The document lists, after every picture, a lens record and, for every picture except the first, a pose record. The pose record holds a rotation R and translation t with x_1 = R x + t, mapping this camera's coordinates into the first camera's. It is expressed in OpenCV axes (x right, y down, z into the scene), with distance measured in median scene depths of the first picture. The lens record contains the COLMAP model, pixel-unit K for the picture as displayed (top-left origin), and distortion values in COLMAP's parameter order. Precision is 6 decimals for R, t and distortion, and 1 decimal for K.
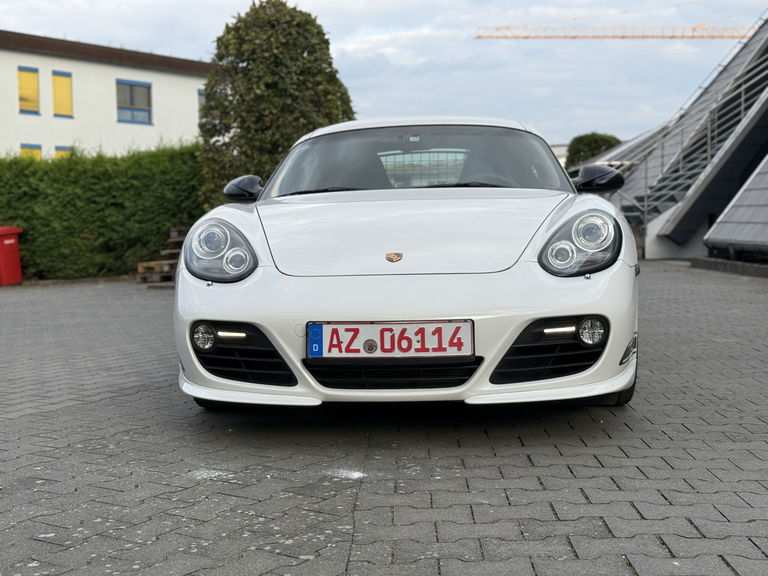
lens RADIAL K [[1065.8, 0, 381.7], [0, 1065.8, 281.6], [0, 0, 1]] dist [0.104365, 0.000000]
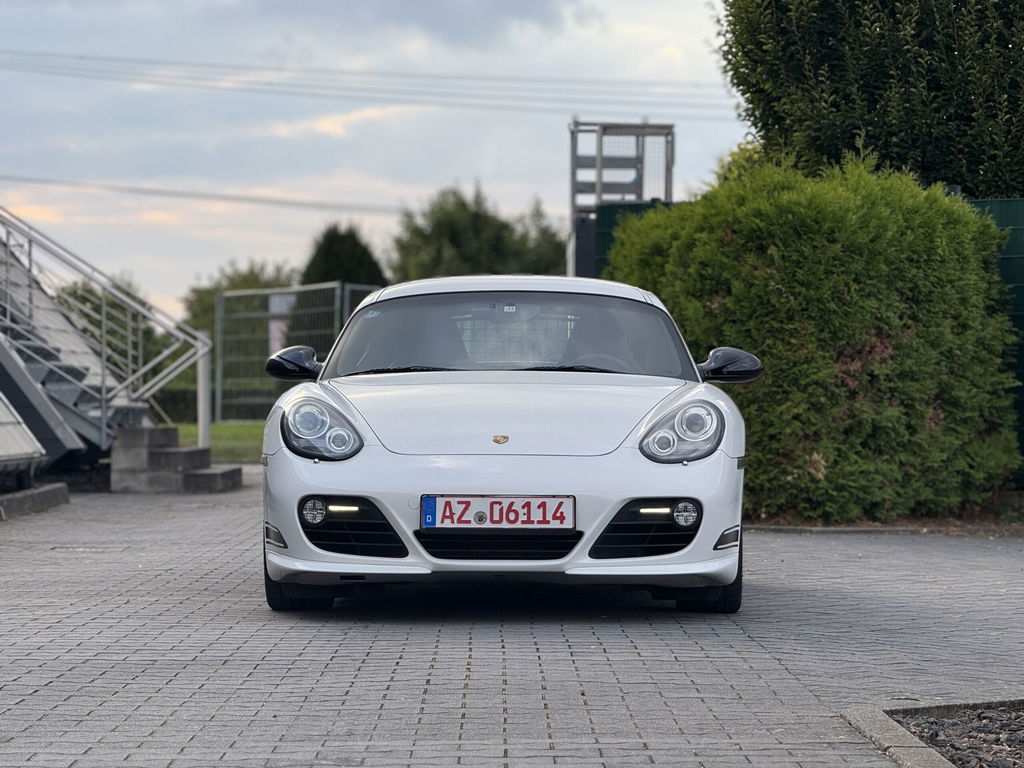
lens RADIAL K [[3555.1, 0, 513.9], [0, 3555.1, 384.6], [0, 0, 1]] dist [0.213020, 0.000000]
pose [[0.997456, 0.030918, 0.064224, -0.212045], [-0.026263, 0.997052, -0.072090, 0.184100], [-0.066264, 0.070220, 0.995328, -2.604664]]
